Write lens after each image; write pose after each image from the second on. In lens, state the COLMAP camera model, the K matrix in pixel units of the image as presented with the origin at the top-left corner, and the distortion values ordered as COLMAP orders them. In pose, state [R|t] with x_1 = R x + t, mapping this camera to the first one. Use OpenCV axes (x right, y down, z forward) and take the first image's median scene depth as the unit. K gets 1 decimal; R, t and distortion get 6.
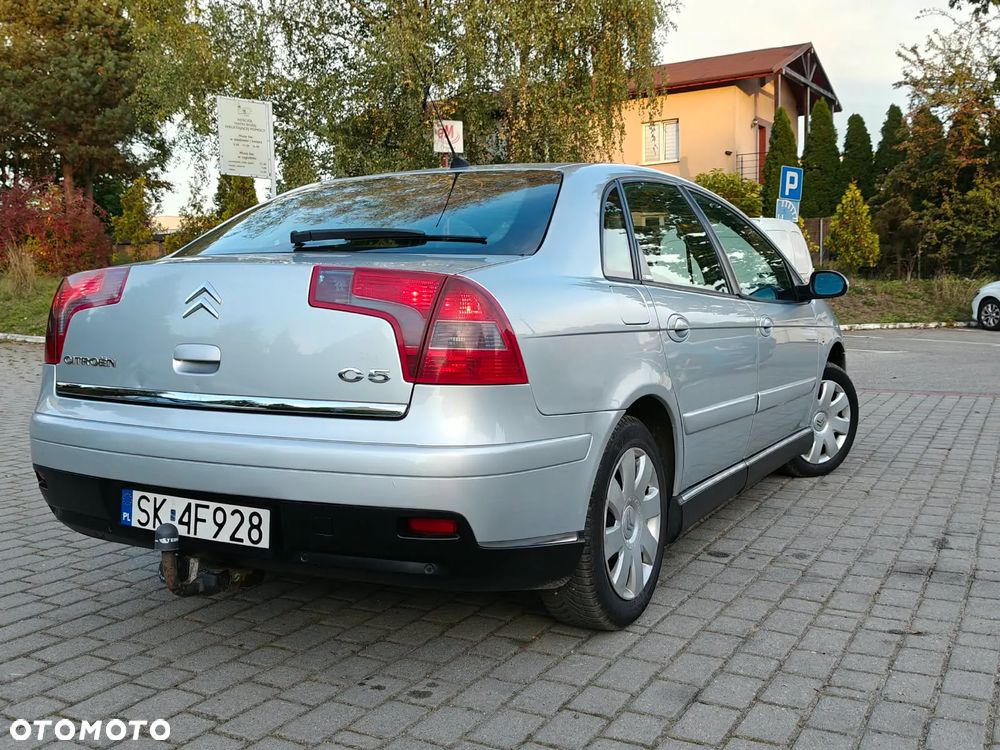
lens RADIAL K [[1069.9, 0, 520.8], [0, 1069.9, 366.1], [0, 0, 1]] dist [0.095910, -0.261308]
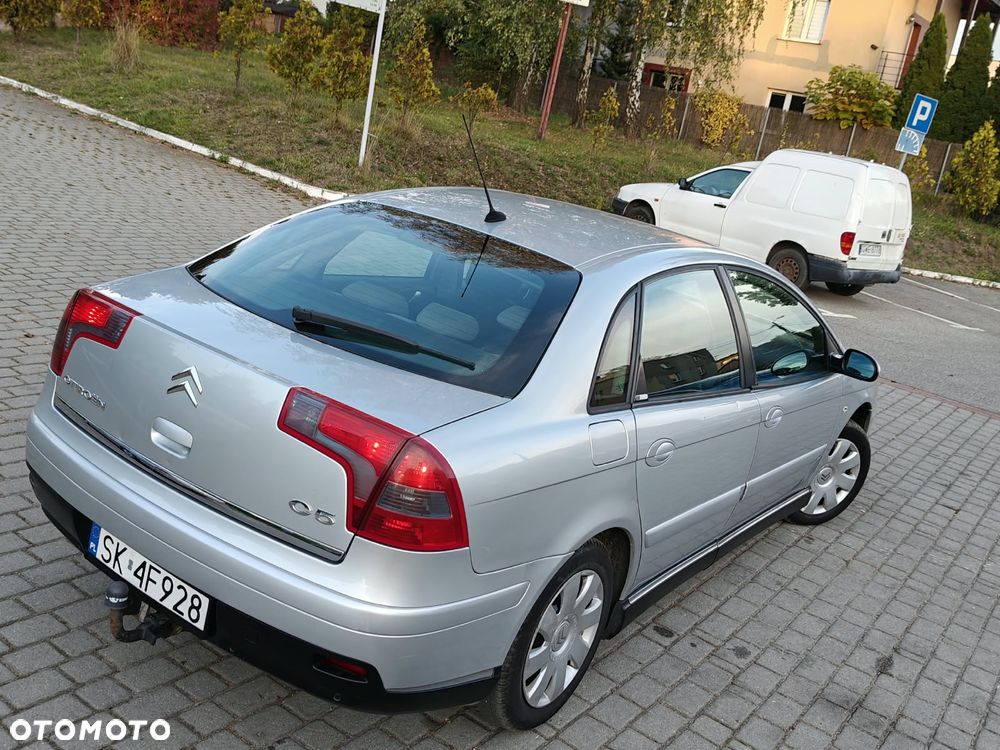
lens RADIAL K [[1072.8, 0, 501.6], [0, 1072.8, 392.2], [0, 0, 1]] dist [0.063591, -0.201430]
pose [[0.971597, 0.228792, -0.060441, 0.054495], [-0.213790, 0.958165, 0.190299, -0.269610], [0.101451, -0.171972, 0.979864, 0.012089]]
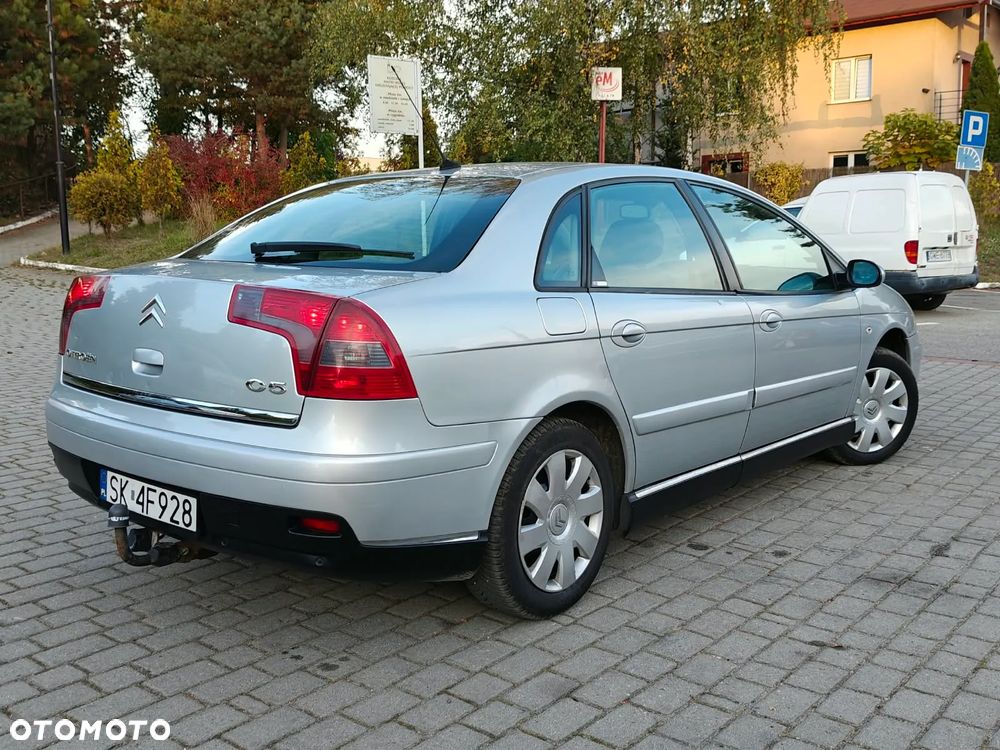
lens RADIAL K [[1064.5, 0, 488.4], [0, 1064.5, 377.7], [0, 0, 1]] dist [0.108392, -0.285971]
pose [[0.979012, 0.037081, -0.200401, 0.240535], [-0.023707, 0.997354, 0.068727, -0.065630], [0.202419, -0.062533, 0.977300, -0.035141]]
